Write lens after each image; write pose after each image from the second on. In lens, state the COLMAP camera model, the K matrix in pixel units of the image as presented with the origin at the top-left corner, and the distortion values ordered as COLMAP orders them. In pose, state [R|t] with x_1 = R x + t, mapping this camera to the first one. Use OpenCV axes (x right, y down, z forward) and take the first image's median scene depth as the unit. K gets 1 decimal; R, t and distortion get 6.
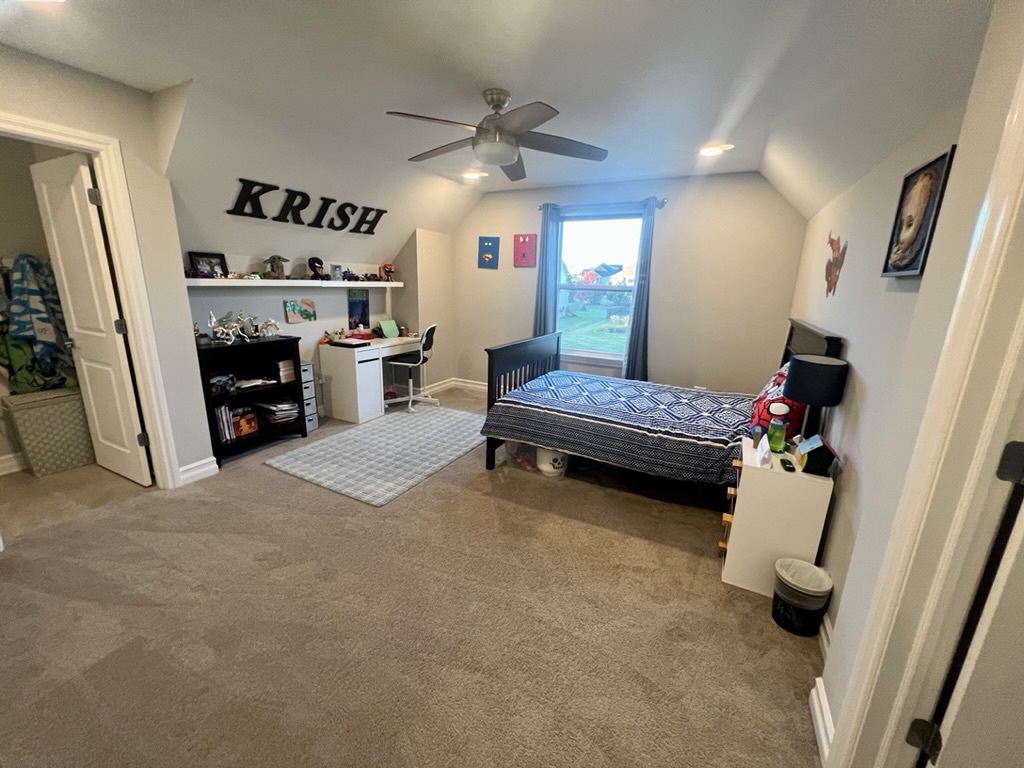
lens RADIAL K [[411.3, 0, 516.2], [0, 411.3, 384.9], [0, 0, 1]] dist [-0.000422, -0.000100]
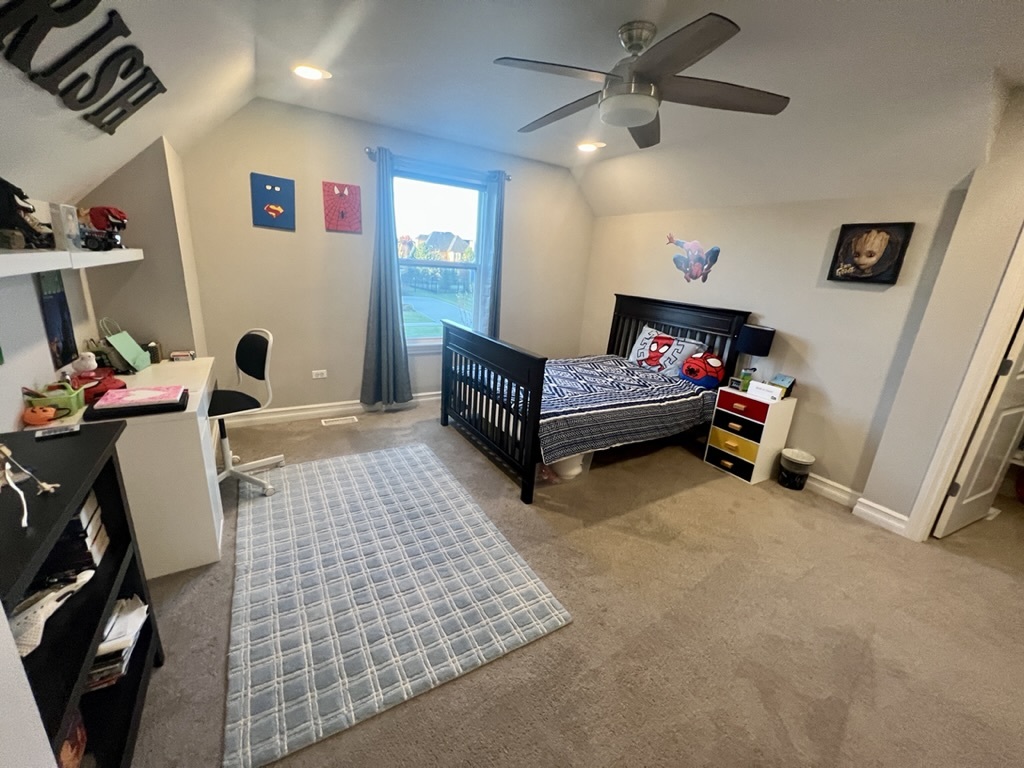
lens RADIAL K [[411.3, 0, 513.2], [0, 411.3, 381.2], [0, 0, 1]] dist [-0.000422, -0.000100]
pose [[0.529767, -0.228944, 0.816659, -0.570393], [0.154044, 0.972837, 0.172799, -0.144124], [-0.834037, 0.034259, 0.550644, 0.474277]]
